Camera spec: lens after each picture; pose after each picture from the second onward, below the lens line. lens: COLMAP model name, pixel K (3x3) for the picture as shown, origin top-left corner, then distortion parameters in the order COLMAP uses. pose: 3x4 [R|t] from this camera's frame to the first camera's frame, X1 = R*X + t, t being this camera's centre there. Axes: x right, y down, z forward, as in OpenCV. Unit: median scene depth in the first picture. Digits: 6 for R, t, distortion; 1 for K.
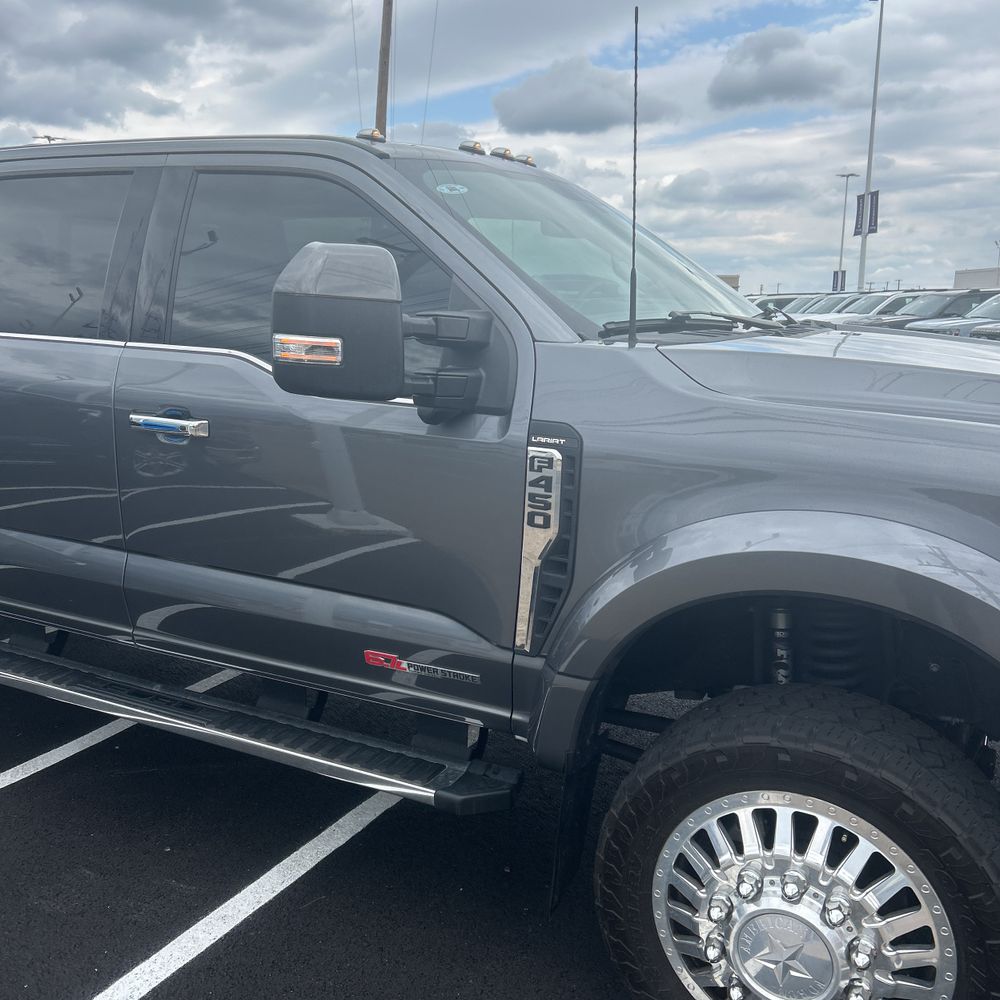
lens RADIAL K [[1021.4, 0, 493.2], [0, 1021.4, 507.7], [0, 0, 1]] dist [0.026116, 0.000000]
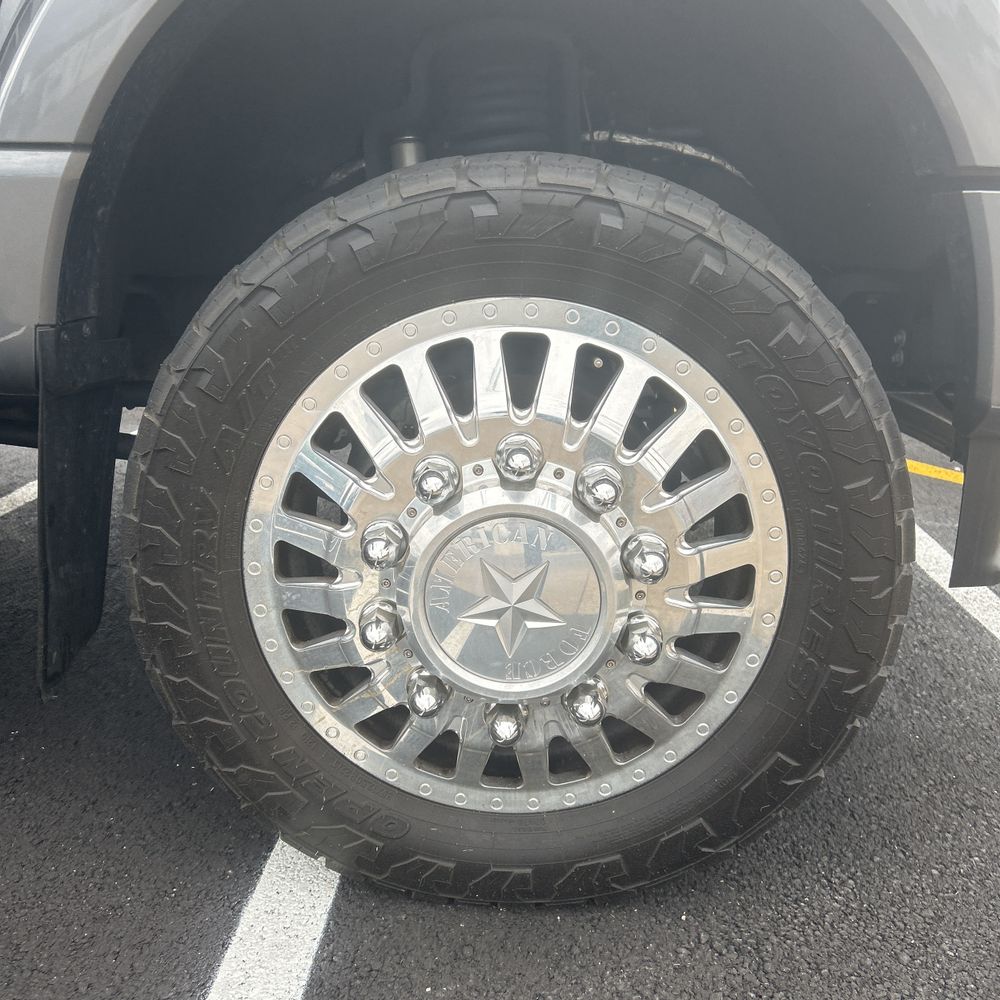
lens RADIAL K [[1021.4, 0, 505.4], [0, 1021.4, 504.2], [0, 0, 1]] dist [0.026116, 0.000000]
pose [[0.894662, -0.101441, 0.435074, 0.057429], [0.077898, 0.994382, 0.071661, 0.346167], [-0.439900, -0.030221, 0.897538, 0.528904]]
